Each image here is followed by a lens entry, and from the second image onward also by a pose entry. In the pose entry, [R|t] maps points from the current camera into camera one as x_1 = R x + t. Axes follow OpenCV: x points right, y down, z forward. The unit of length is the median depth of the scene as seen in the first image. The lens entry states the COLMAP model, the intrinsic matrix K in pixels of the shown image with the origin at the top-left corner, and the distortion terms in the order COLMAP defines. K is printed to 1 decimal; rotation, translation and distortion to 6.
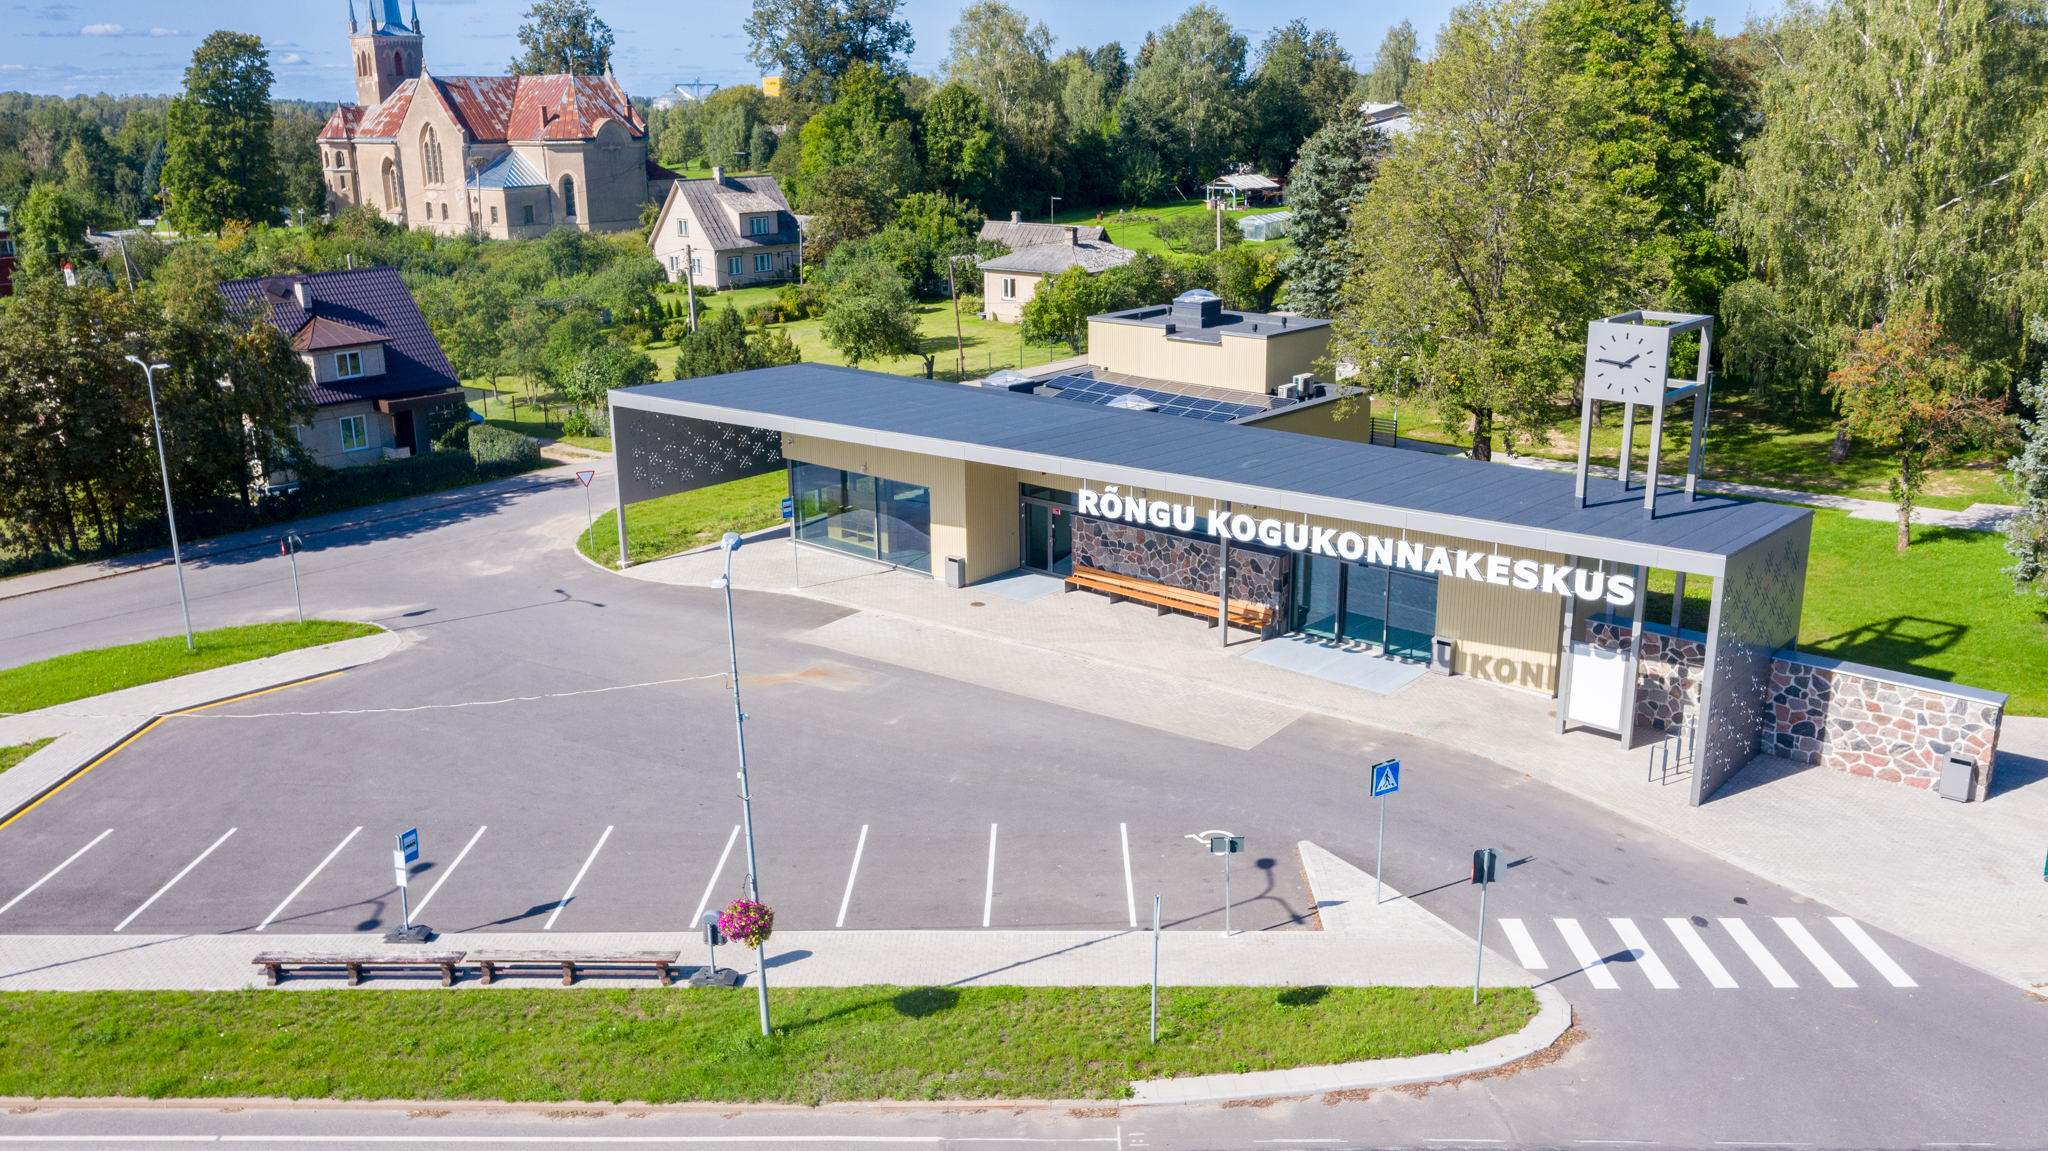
lens RADIAL K [[1645.3, 0, 1024.0], [0, 1645.3, 575.5], [0, 0, 1]] dist [-0.018366, -0.005644]
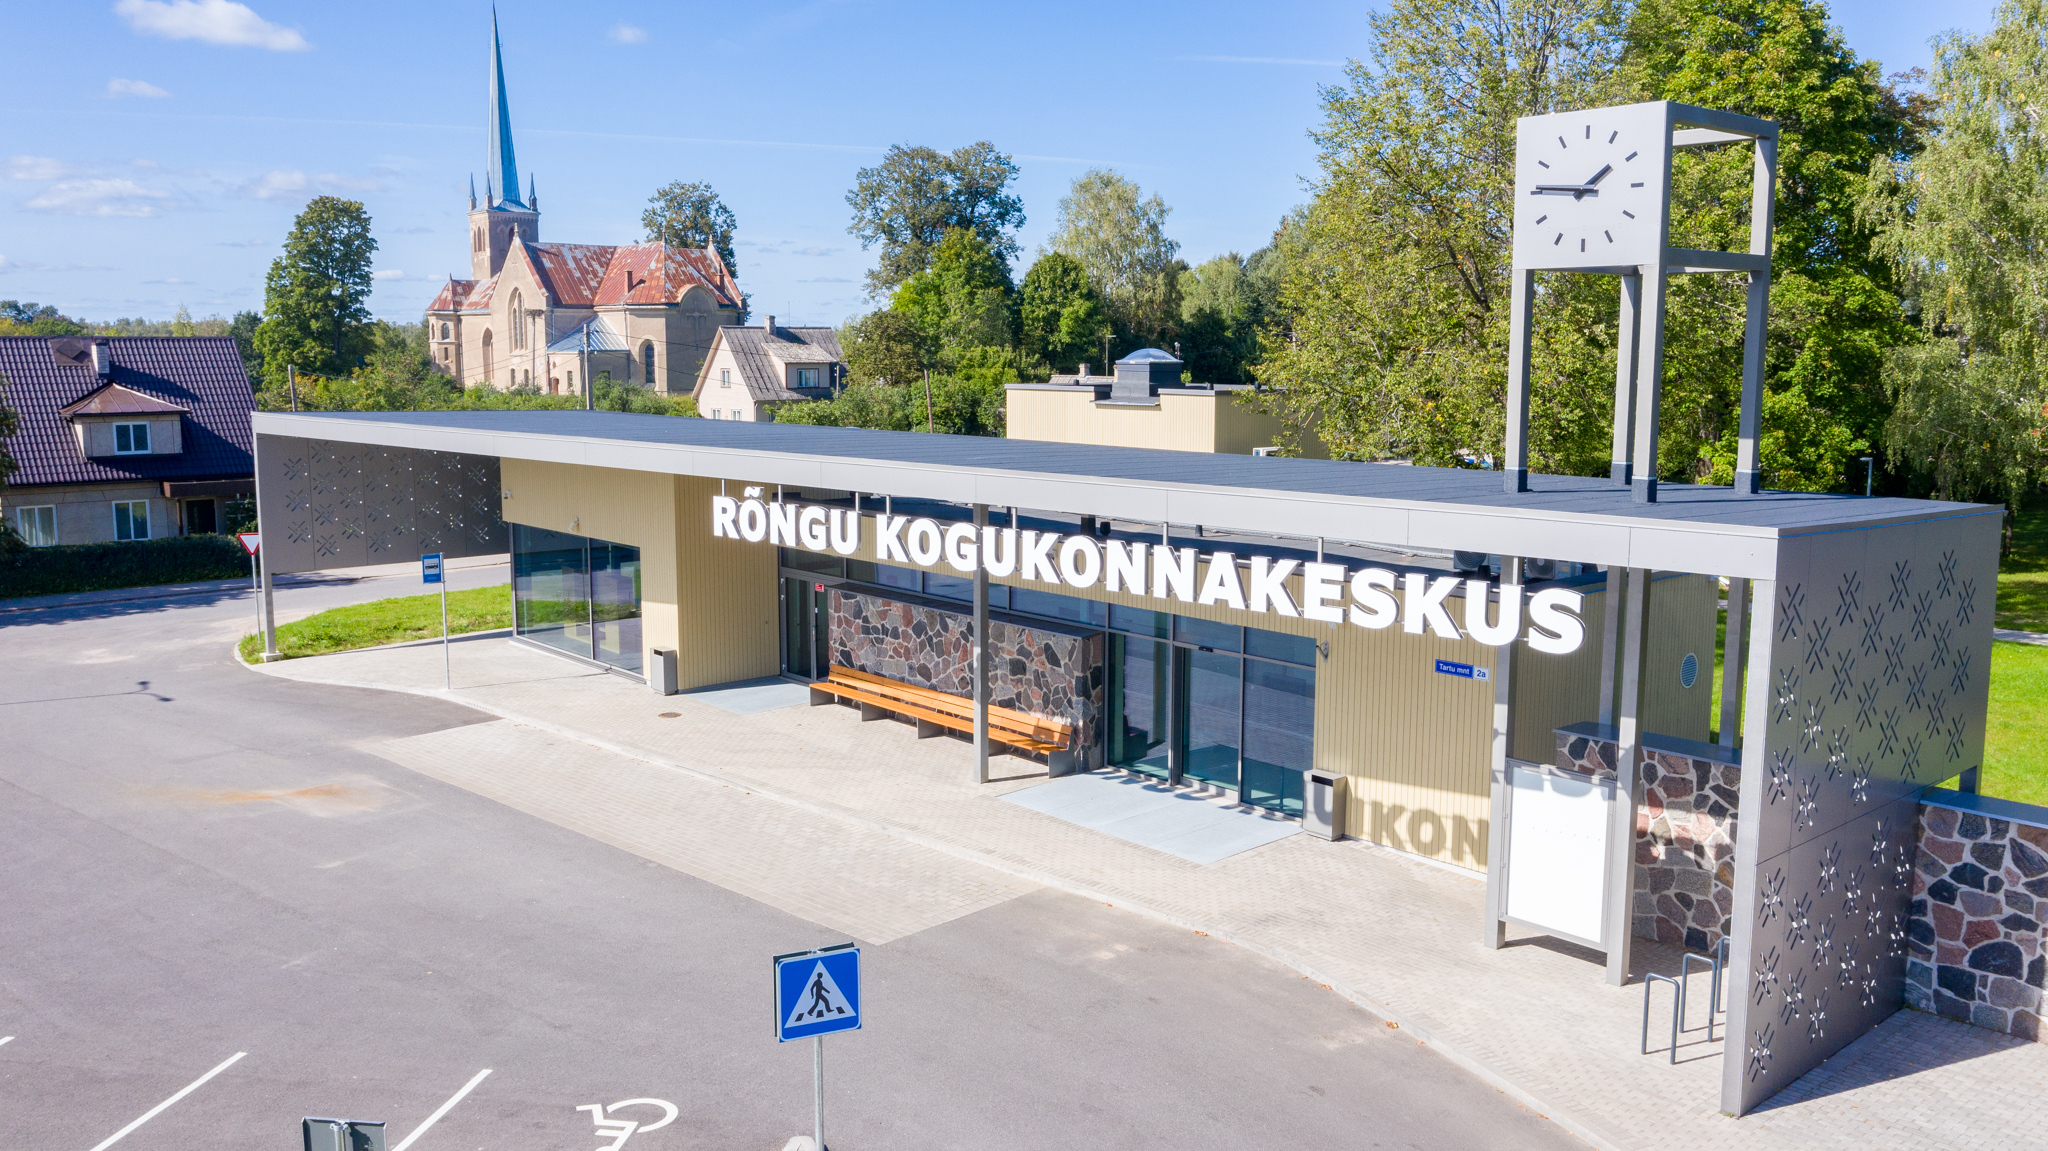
lens RADIAL K [[1622.8, 0, 1024.0], [0, 1622.8, 575.5], [0, 0, 1]] dist [-0.023237, 0.004752]
pose [[0.992028, 0.028387, -0.122775, 0.145091], [-0.045733, 0.988972, -0.140864, 0.035938], [0.117423, 0.145356, 0.982387, 0.285921]]
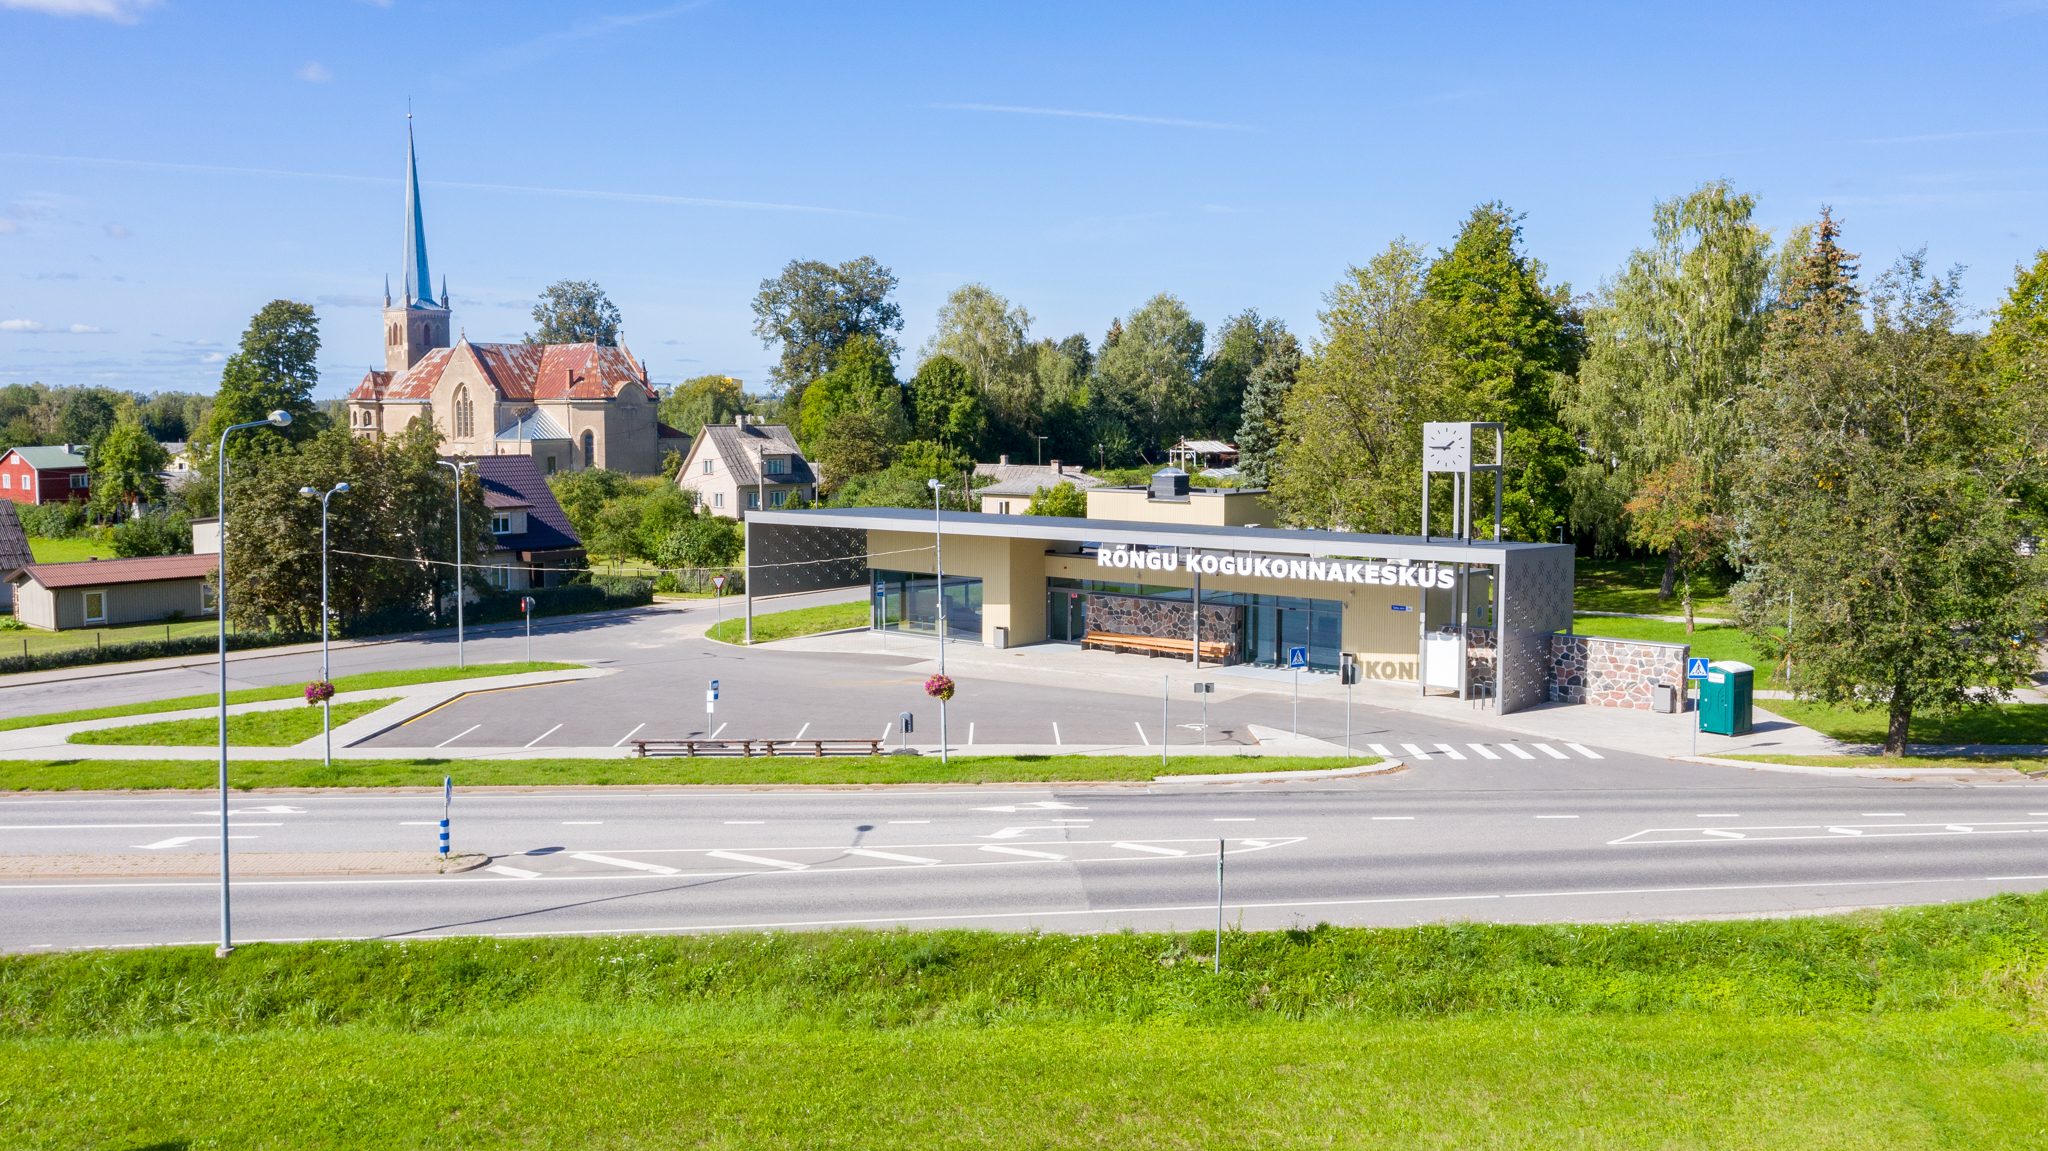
lens RADIAL K [[1765.5, 0, 1024.0], [0, 1765.5, 575.5], [0, 0, 1]] dist [-0.027186, 0.006750]
pose [[0.999522, 0.008910, 0.029599, -0.052462], [-0.003175, 0.982089, -0.188393, 0.177076], [-0.030748, 0.188209, 0.981648, -0.360297]]
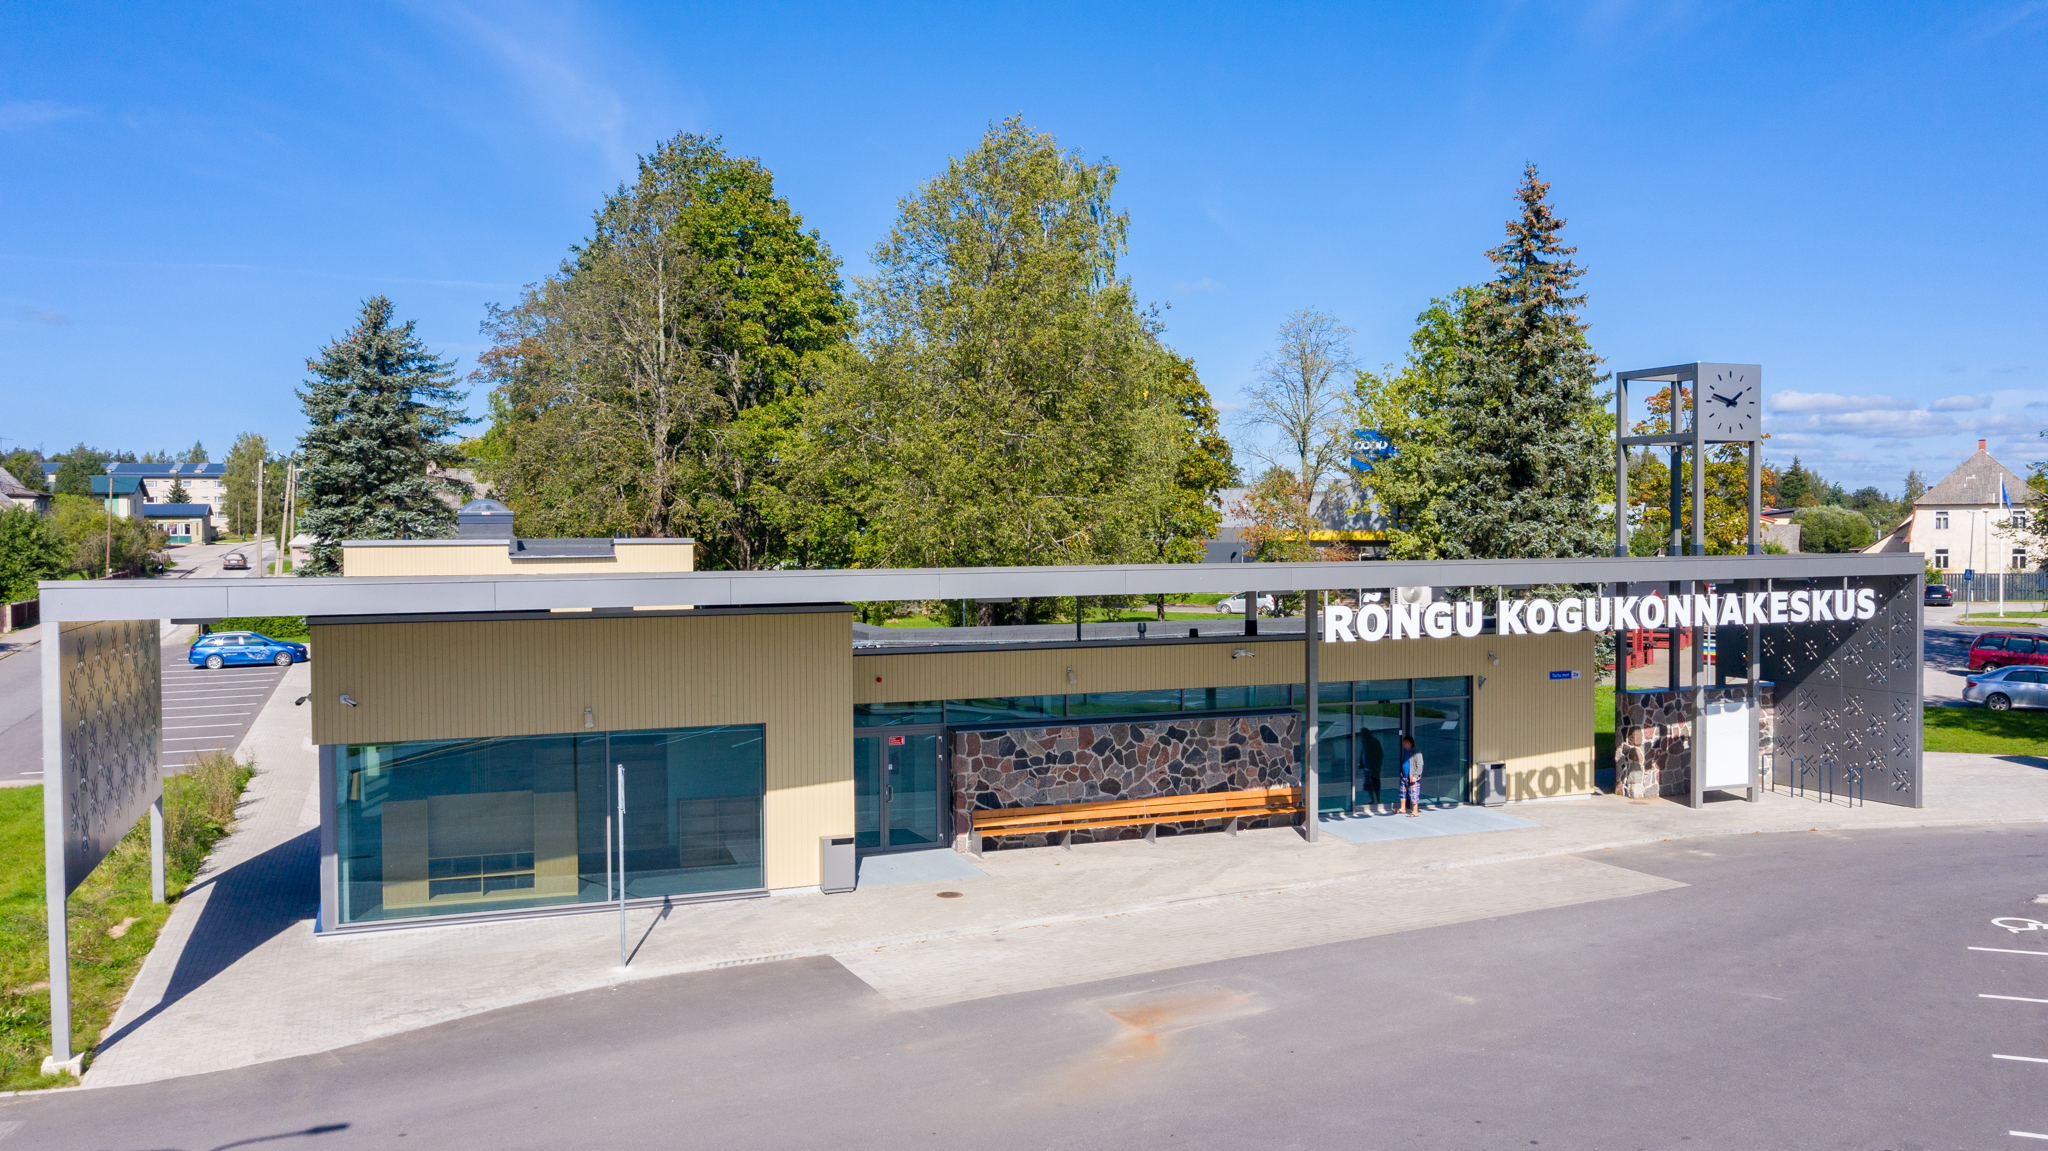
lens RADIAL K [[1622.8, 0, 1024.0], [0, 1622.8, 575.5], [0, 0, 1]] dist [-0.023237, 0.004752]
pose [[0.455343, -0.018198, 0.890130, -0.392313], [0.252797, 0.961284, -0.109665, -0.015699], [-0.853672, 0.274957, 0.442315, 0.535692]]
